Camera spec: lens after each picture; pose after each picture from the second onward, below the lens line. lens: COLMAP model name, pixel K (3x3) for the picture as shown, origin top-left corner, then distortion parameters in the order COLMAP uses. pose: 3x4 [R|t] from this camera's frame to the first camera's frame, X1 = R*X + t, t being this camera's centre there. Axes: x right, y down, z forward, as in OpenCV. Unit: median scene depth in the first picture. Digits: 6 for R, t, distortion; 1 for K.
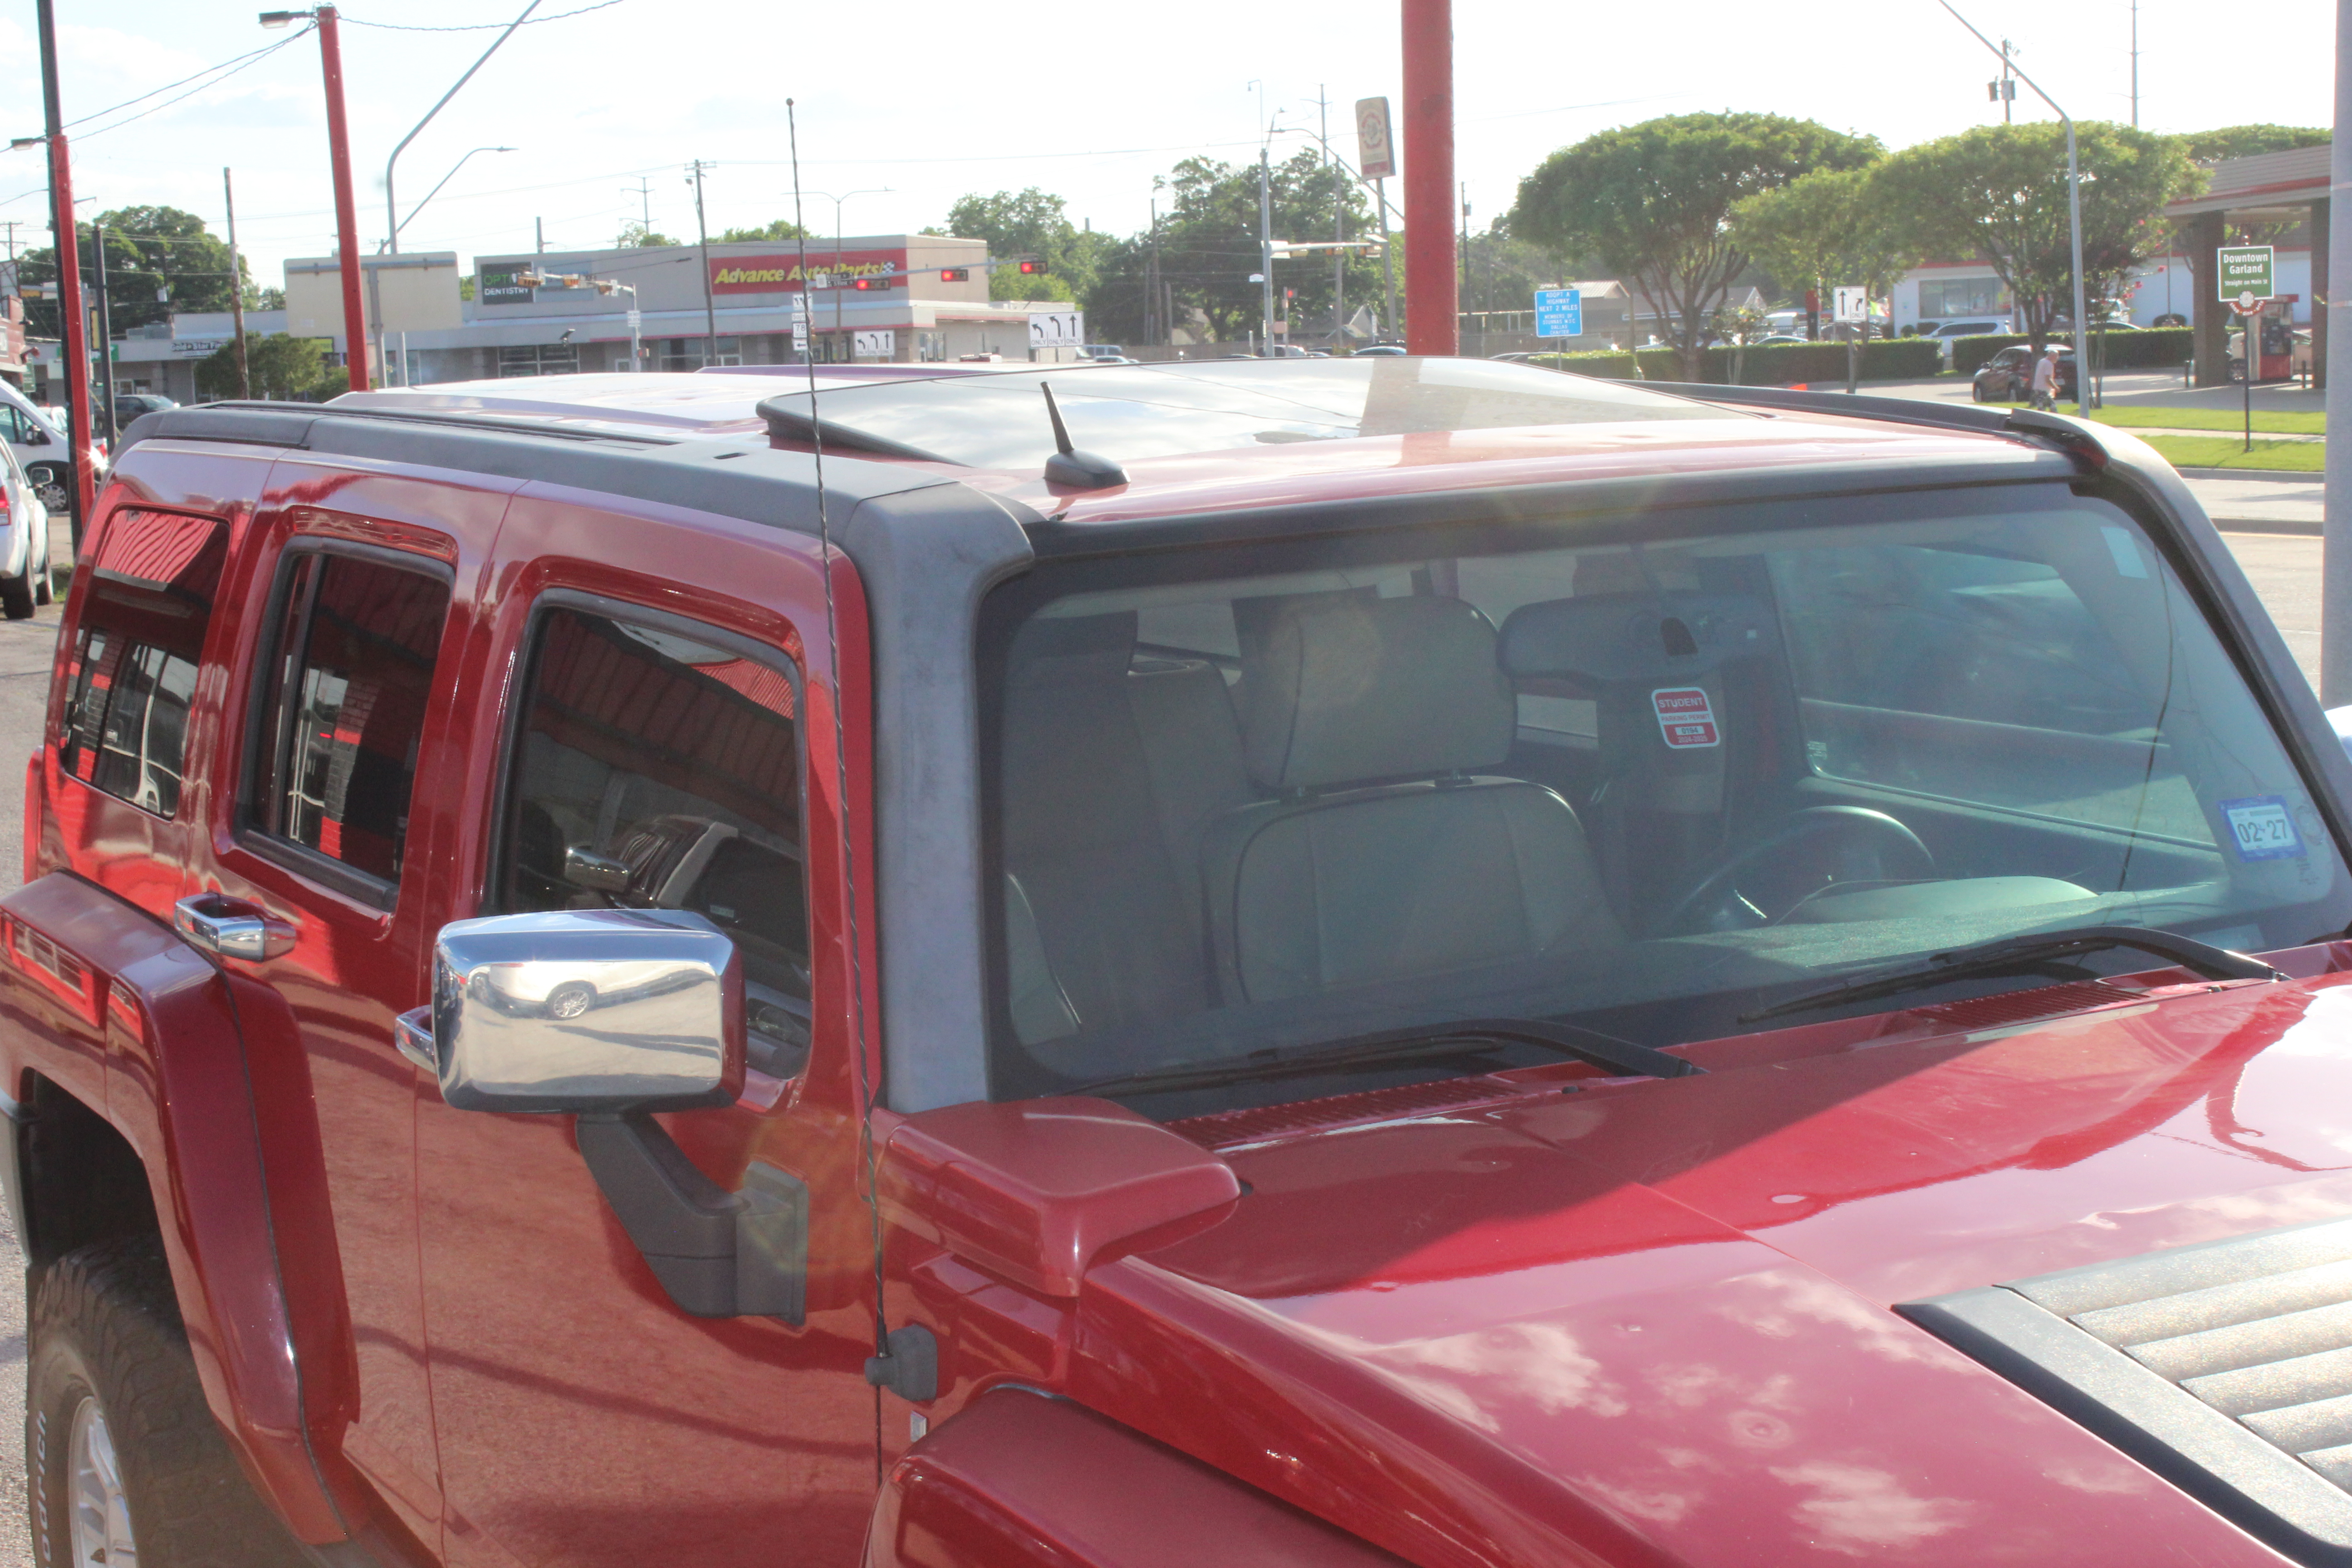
lens RADIAL K [[4066.5, 0, 1177.2], [0, 4066.5, 816.3], [0, 0, 1]] dist [-0.016073, 0.159109]
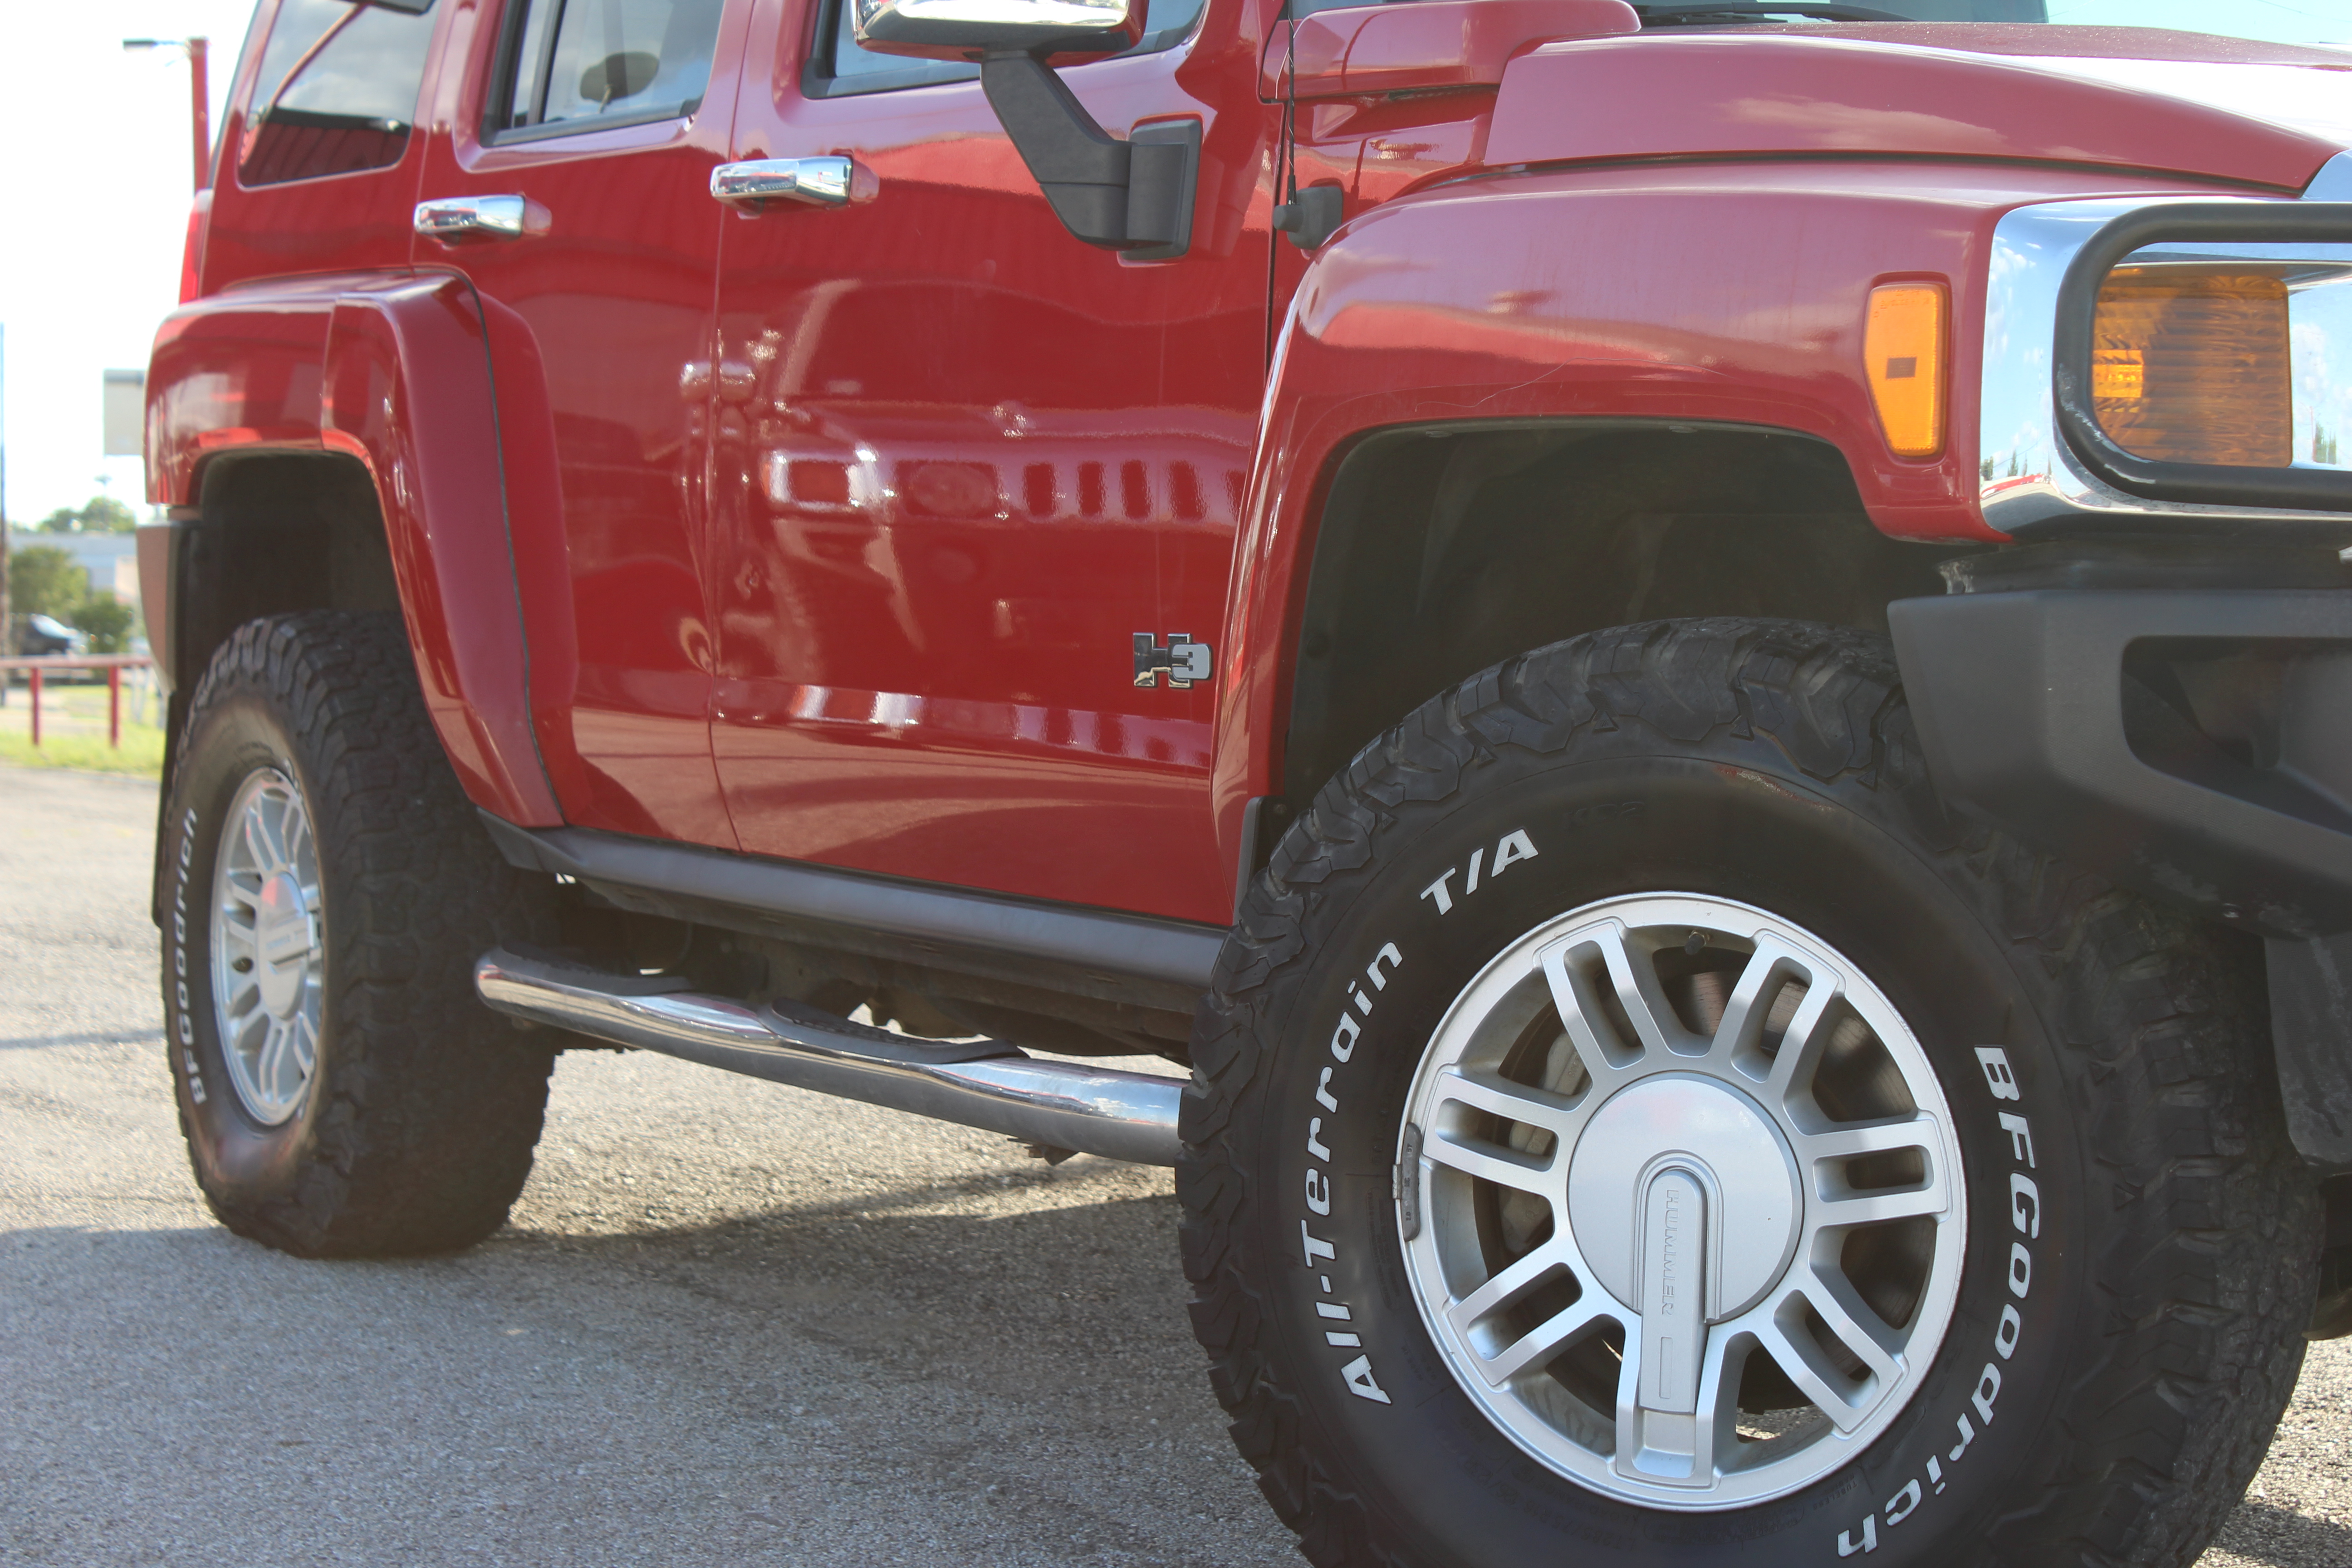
lens RADIAL K [[4894.2, 0, 1173.7], [0, 4894.2, 818.0], [0, 0, 1]] dist [0.029000, 0.215955]
pose [[0.998251, 0.056382, 0.017803, -0.073736], [-0.054716, 0.995030, -0.083199, 0.254903], [-0.022405, 0.082079, 0.996374, -0.180861]]
